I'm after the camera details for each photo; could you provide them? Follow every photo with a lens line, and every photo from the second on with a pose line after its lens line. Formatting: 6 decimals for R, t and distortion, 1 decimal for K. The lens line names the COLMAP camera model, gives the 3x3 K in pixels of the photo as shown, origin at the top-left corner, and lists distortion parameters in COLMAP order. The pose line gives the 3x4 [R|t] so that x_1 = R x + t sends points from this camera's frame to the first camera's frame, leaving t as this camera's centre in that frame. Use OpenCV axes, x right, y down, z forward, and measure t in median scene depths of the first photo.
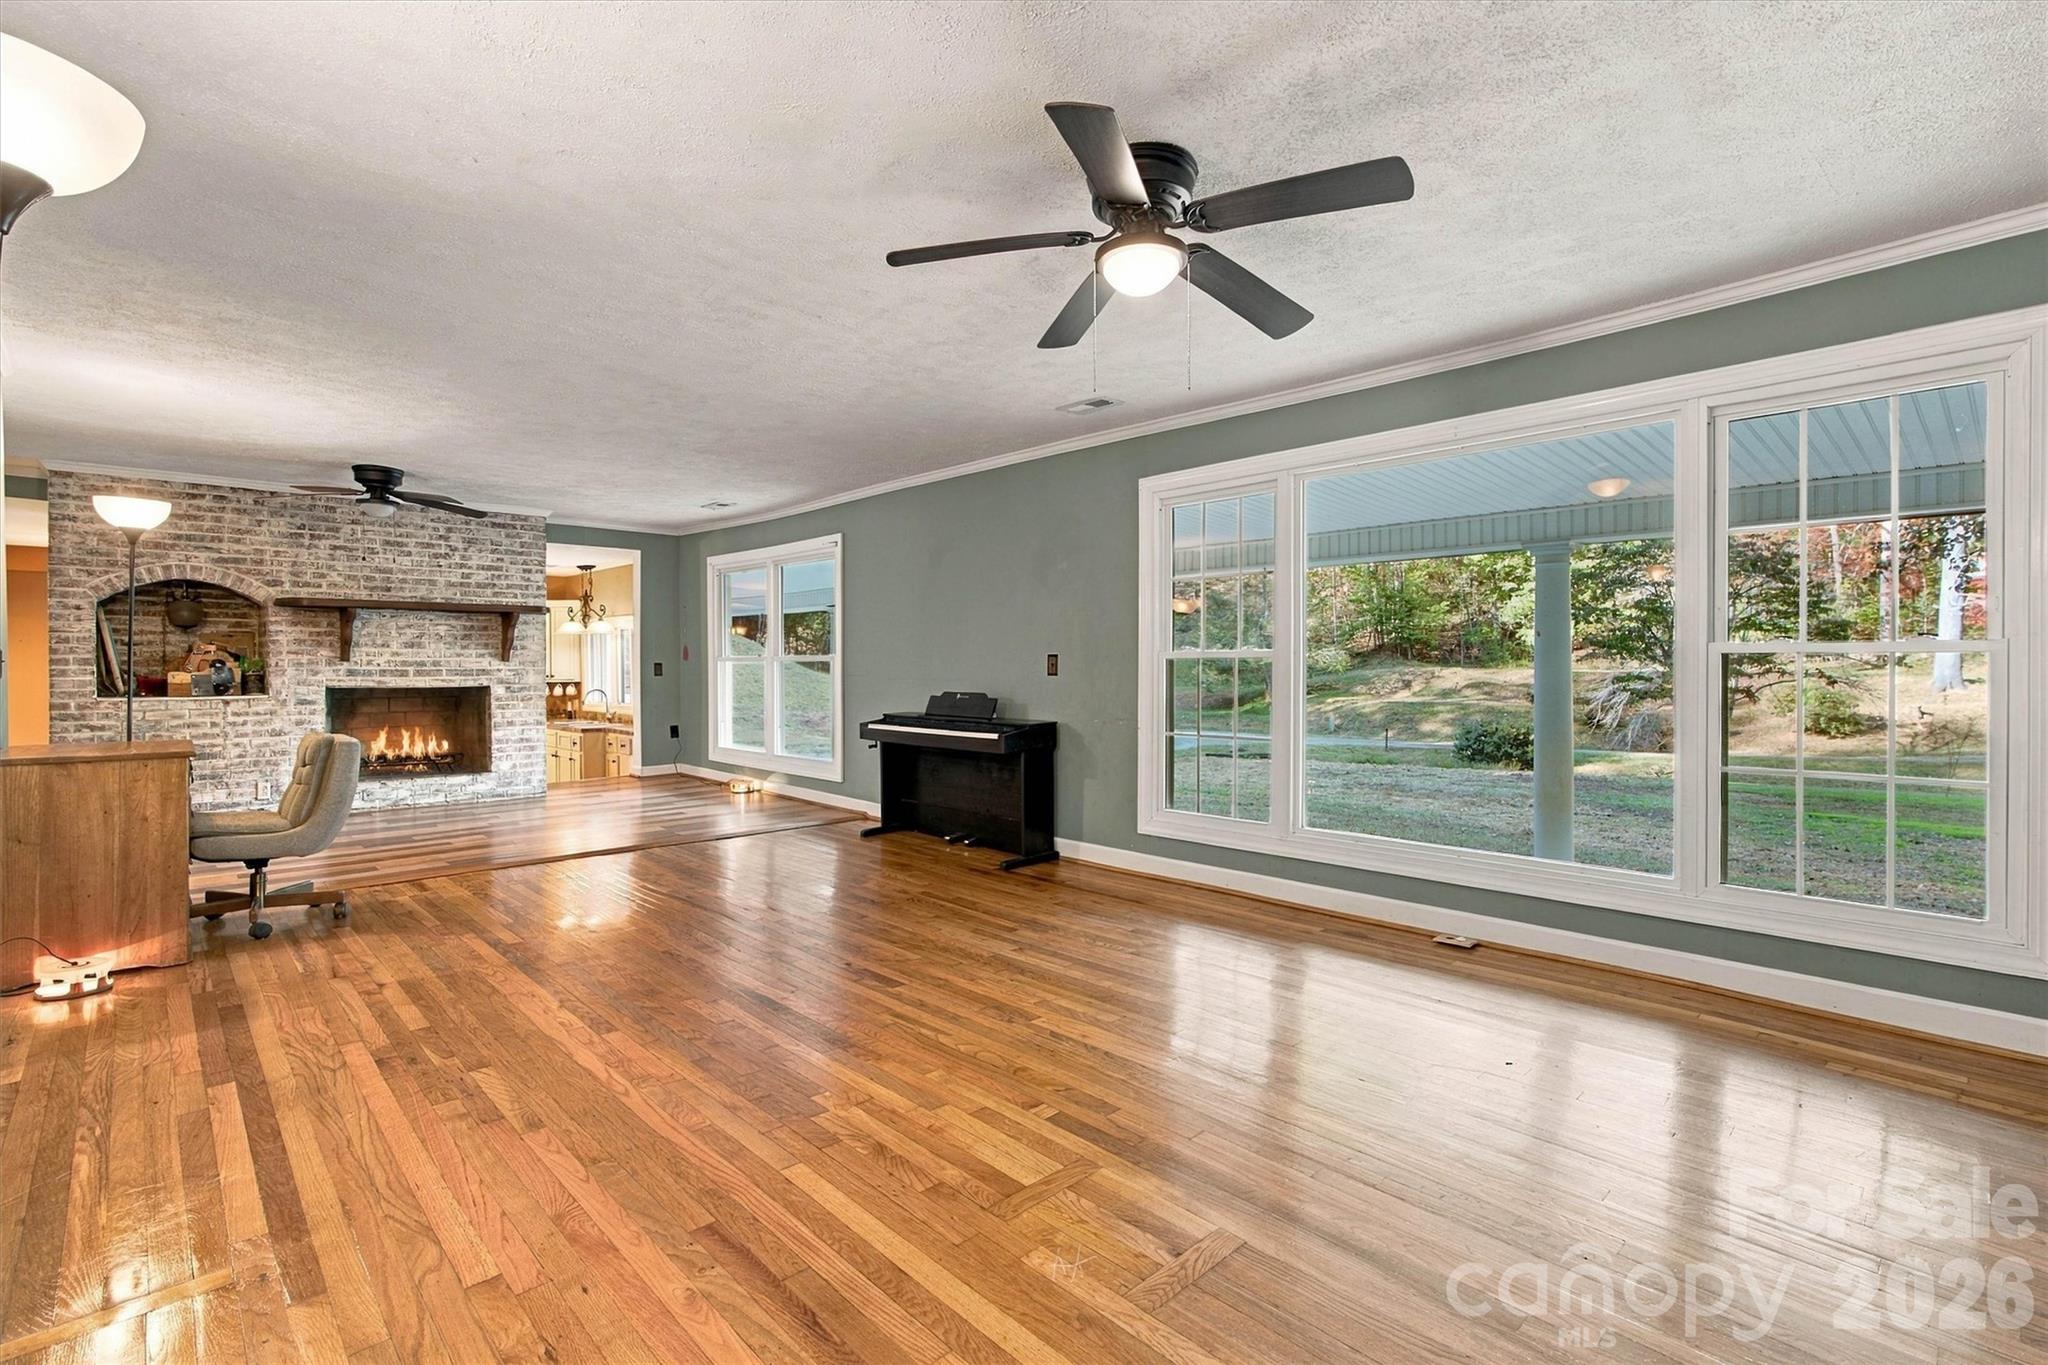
lens RADIAL K [[922.4, 0, 1021.1], [0, 922.4, 678.1], [0, 0, 1]] dist [0.001883, 0.001362]
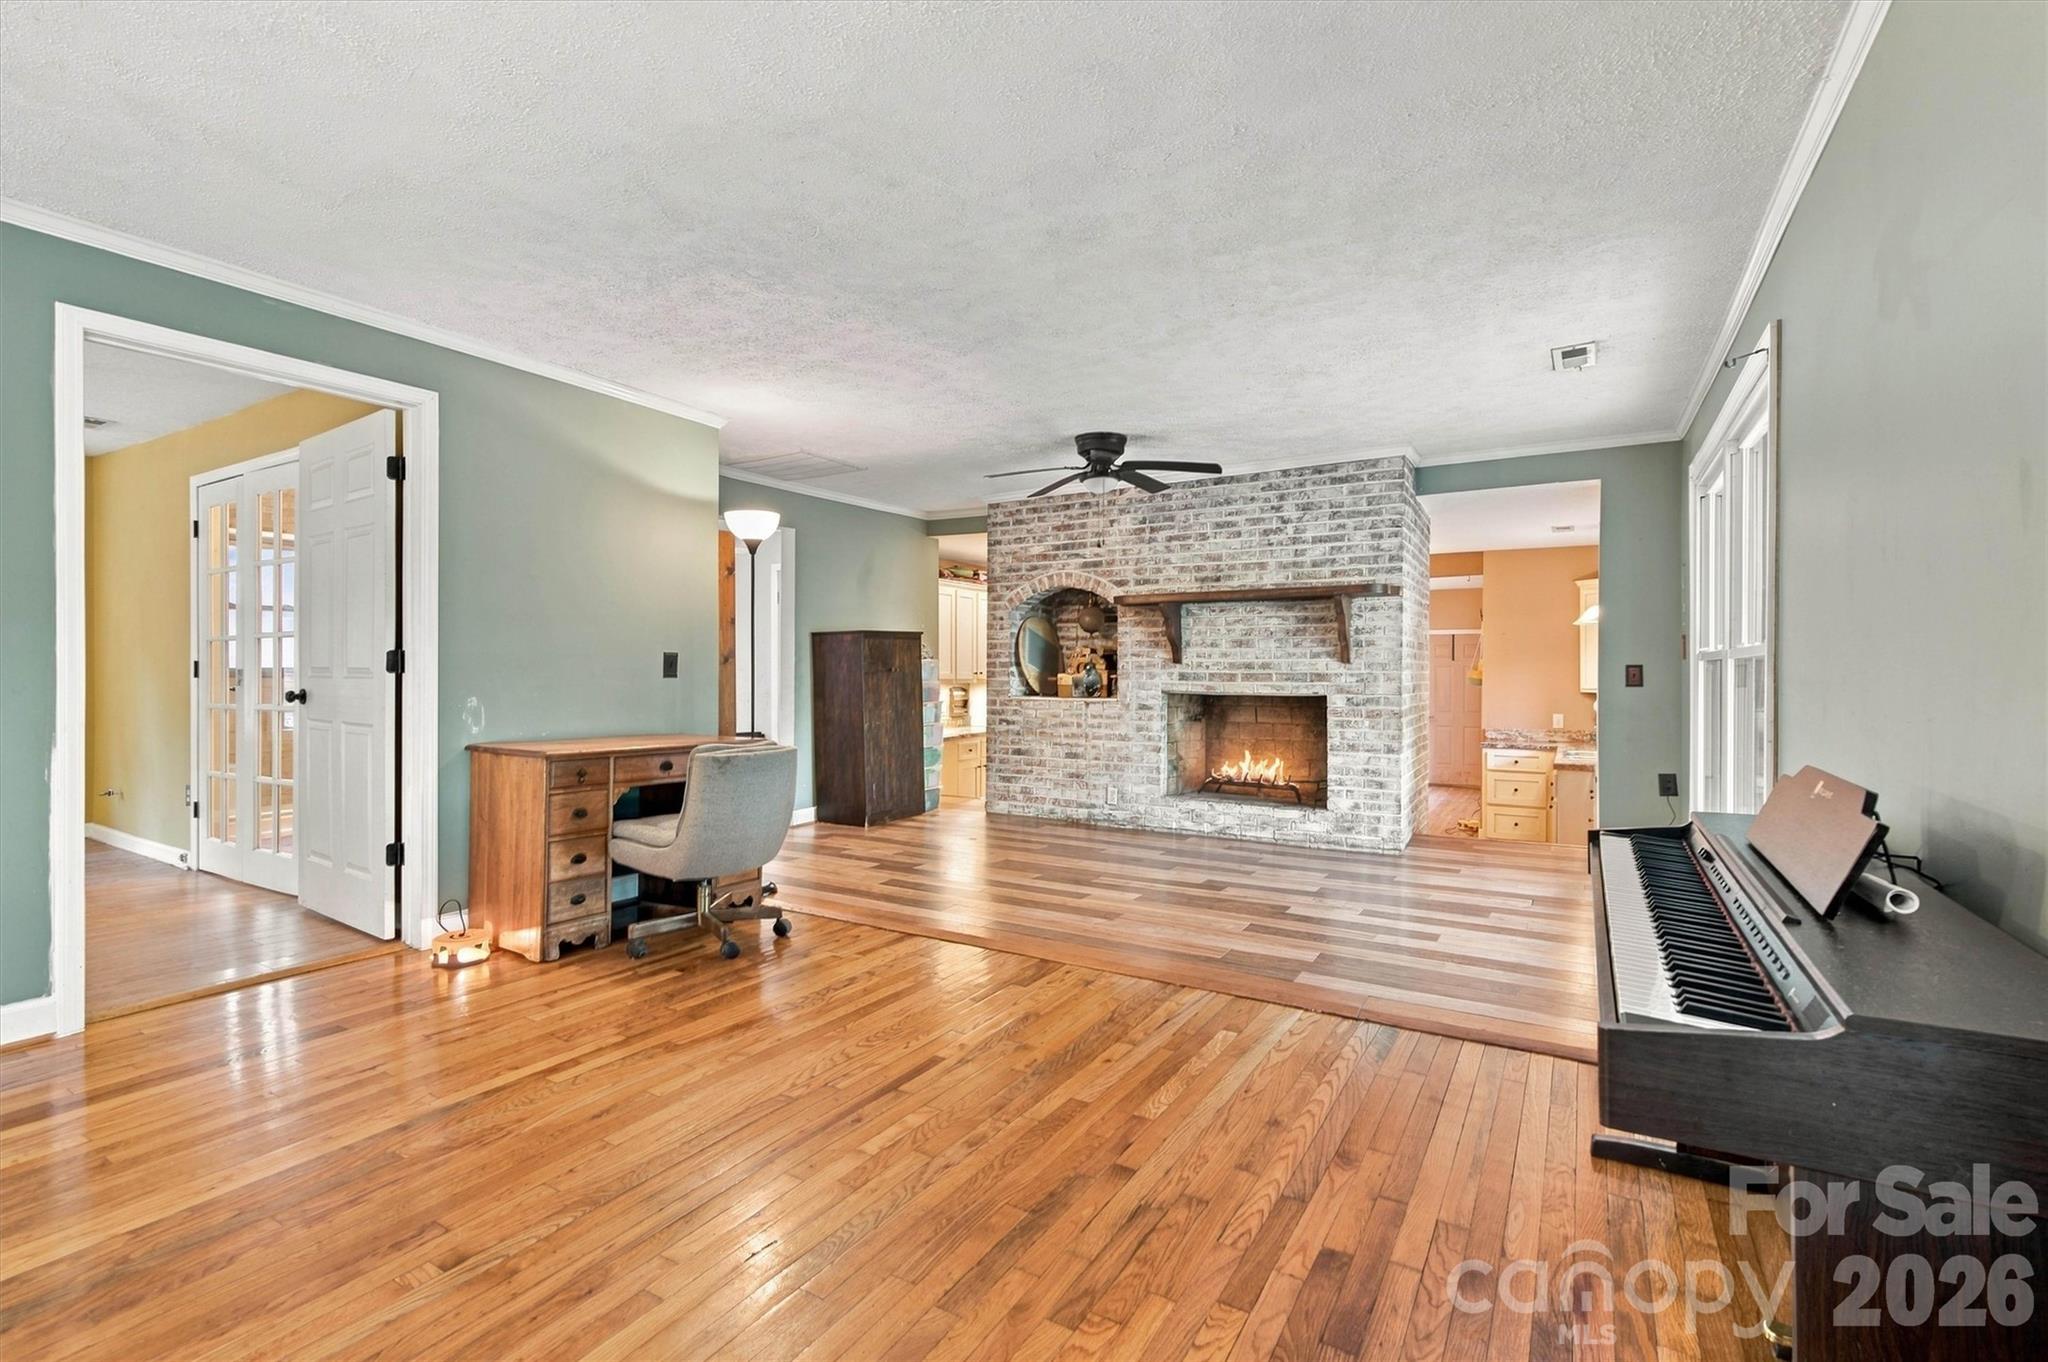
lens RADIAL K [[922.4, 0, 1021.1], [0, 922.4, 676.6], [0, 0, 1]] dist [0.001883, 0.001362]
pose [[0.253413, 0.008684, -0.967319, 0.098046], [-0.015488, 0.999868, 0.004919, -0.007516], [0.967234, 0.013736, 0.253514, 0.625660]]
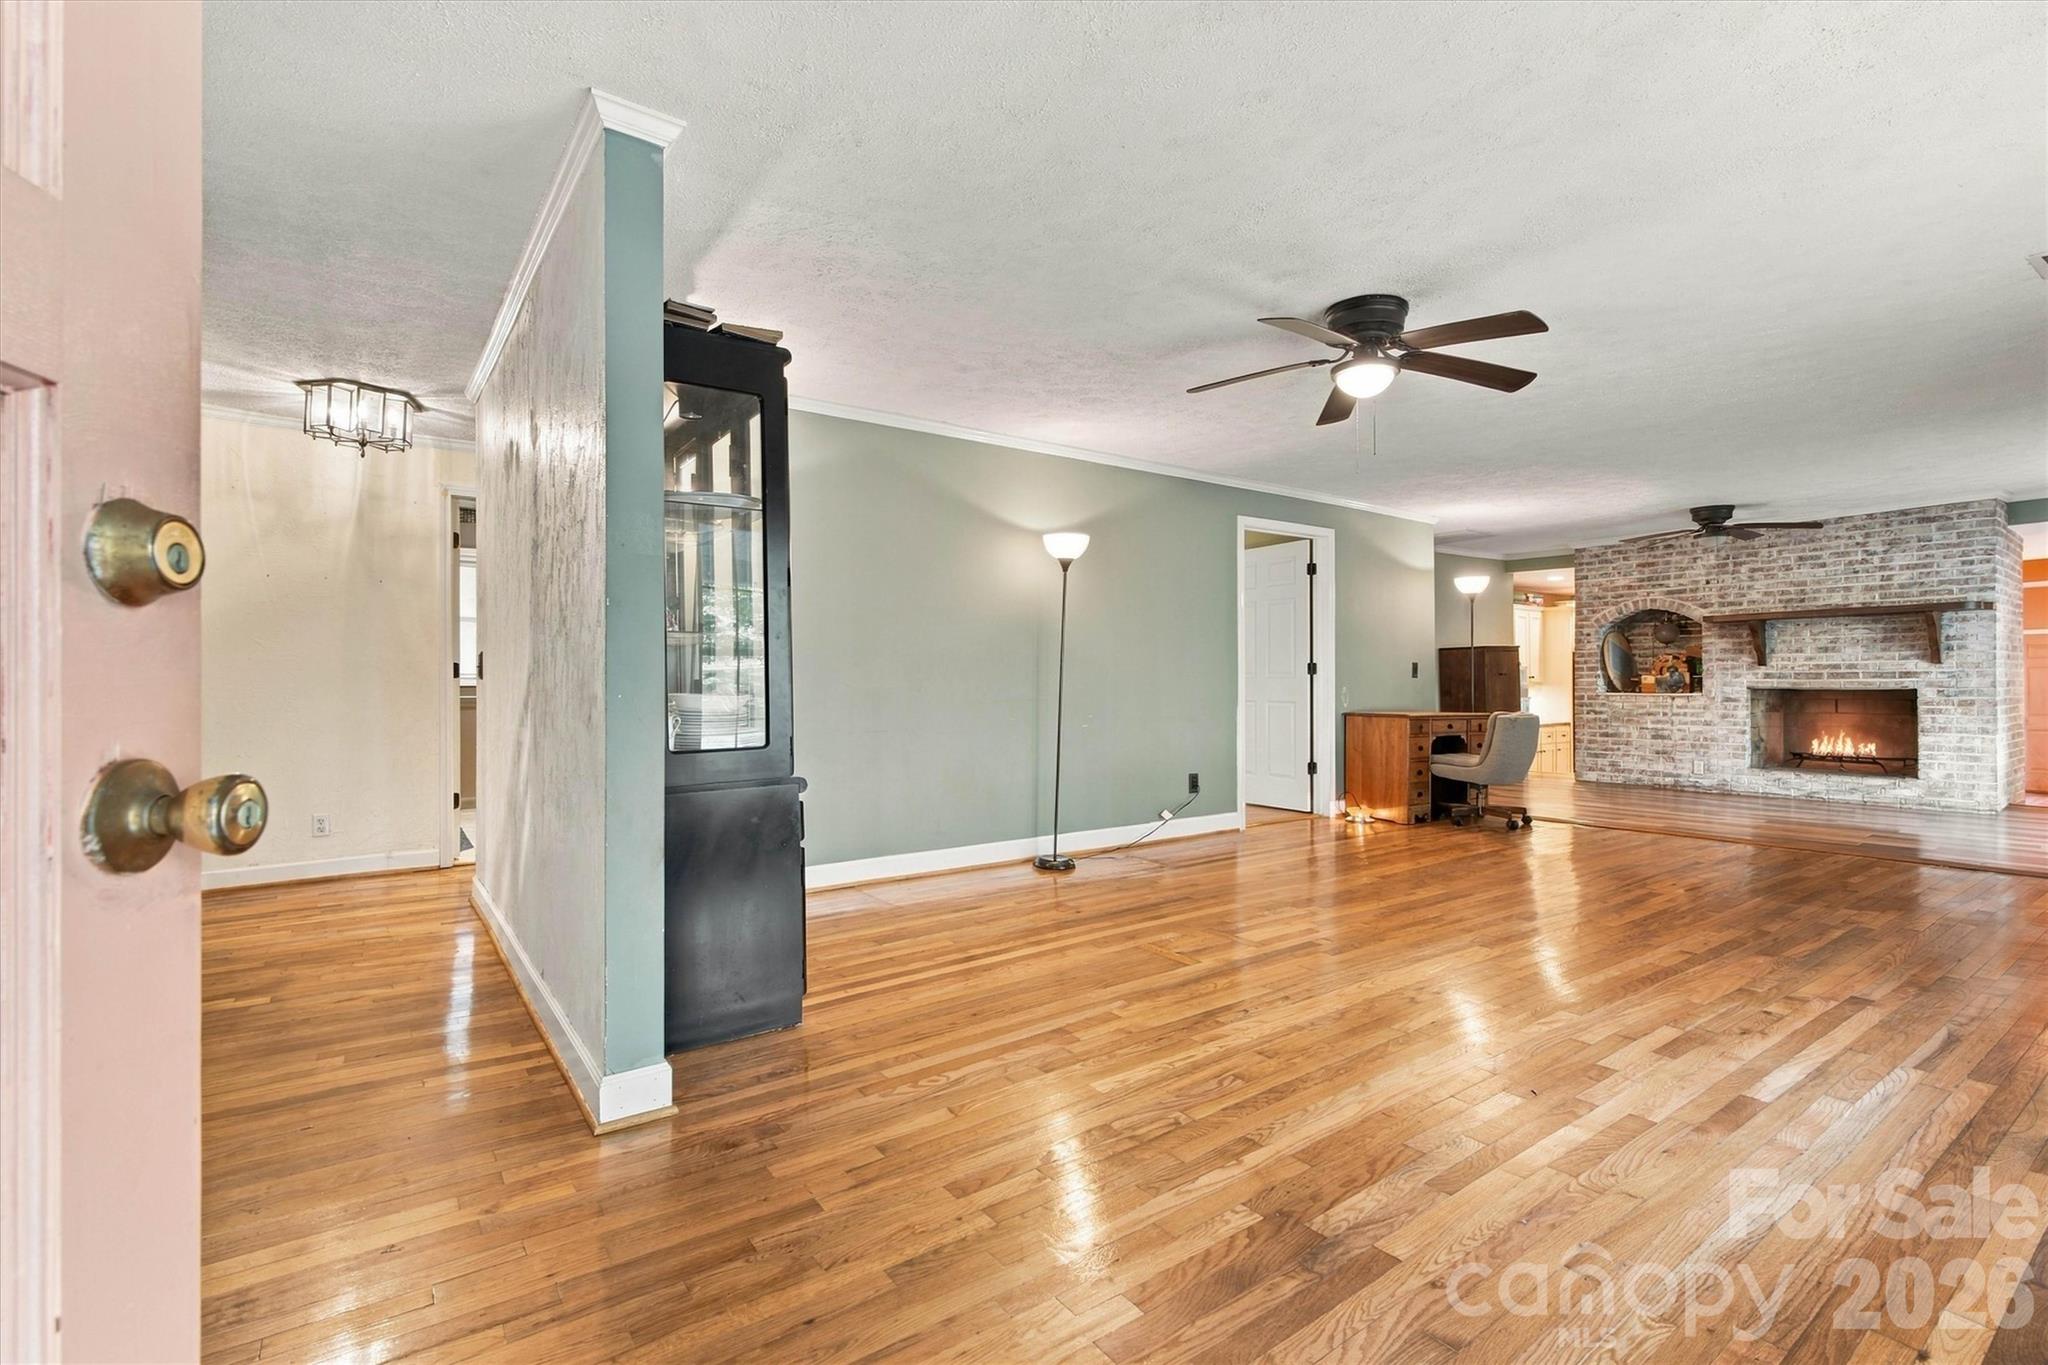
lens RADIAL K [[922.4, 0, 1021.1], [0, 922.4, 678.1], [0, 0, 1]] dist [0.001883, 0.001362]
pose [[-0.142806, -0.003463, -0.989745, 0.561256], [-0.007750, 0.999967, -0.002380, 0.007408], [0.989720, 0.007330, -0.142828, 0.237779]]
